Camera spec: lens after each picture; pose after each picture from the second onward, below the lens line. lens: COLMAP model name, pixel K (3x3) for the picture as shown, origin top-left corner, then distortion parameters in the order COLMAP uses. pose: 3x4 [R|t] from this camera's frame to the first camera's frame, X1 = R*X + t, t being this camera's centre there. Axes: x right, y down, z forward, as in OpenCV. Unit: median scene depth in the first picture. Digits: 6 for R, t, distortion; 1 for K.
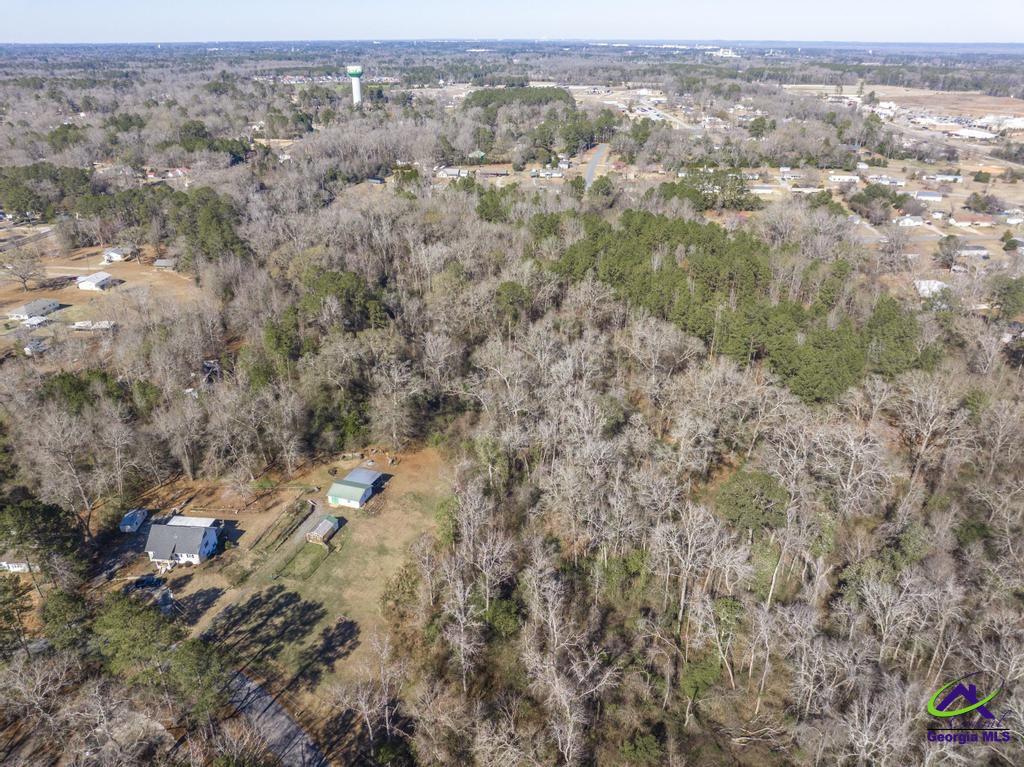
lens RADIAL K [[720.5, 0, 509.0], [0, 720.5, 382.6], [0, 0, 1]] dist [-0.060295, 0.034870]
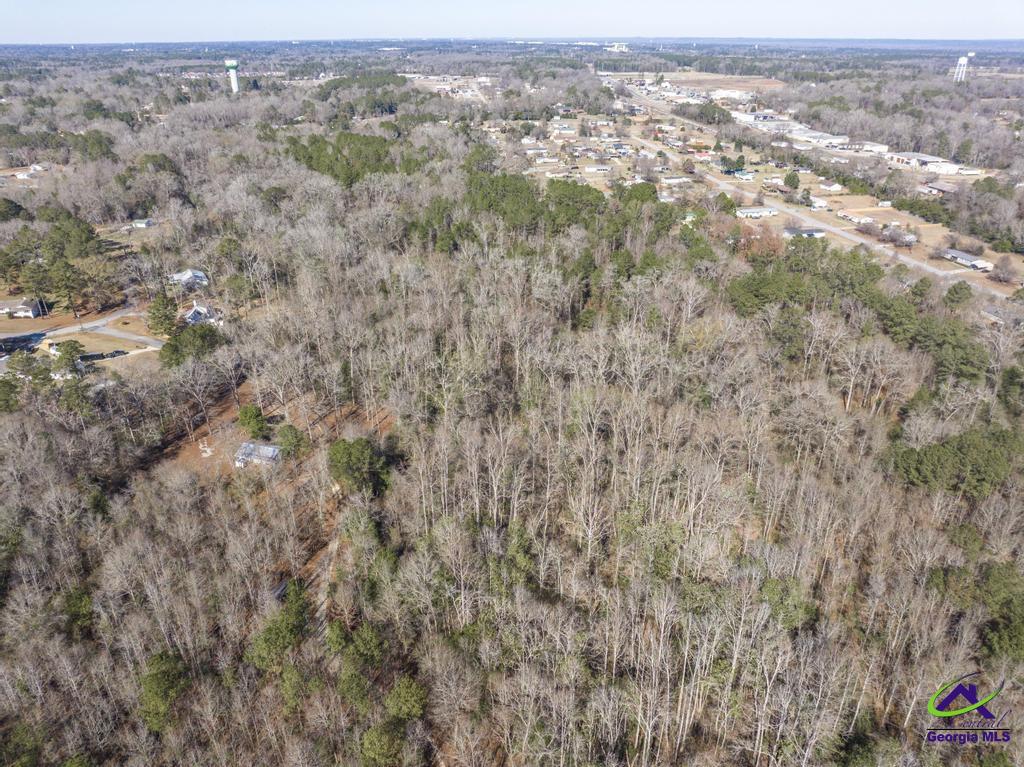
lens RADIAL K [[720.5, 0, 515.6], [0, 720.5, 384.1], [0, 0, 1]] dist [-0.060295, 0.034870]
pose [[0.995551, -0.044029, 0.083309, 0.152956], [0.043772, 0.999030, 0.004903, 0.139954], [-0.083444, -0.001235, 0.996512, -0.282606]]
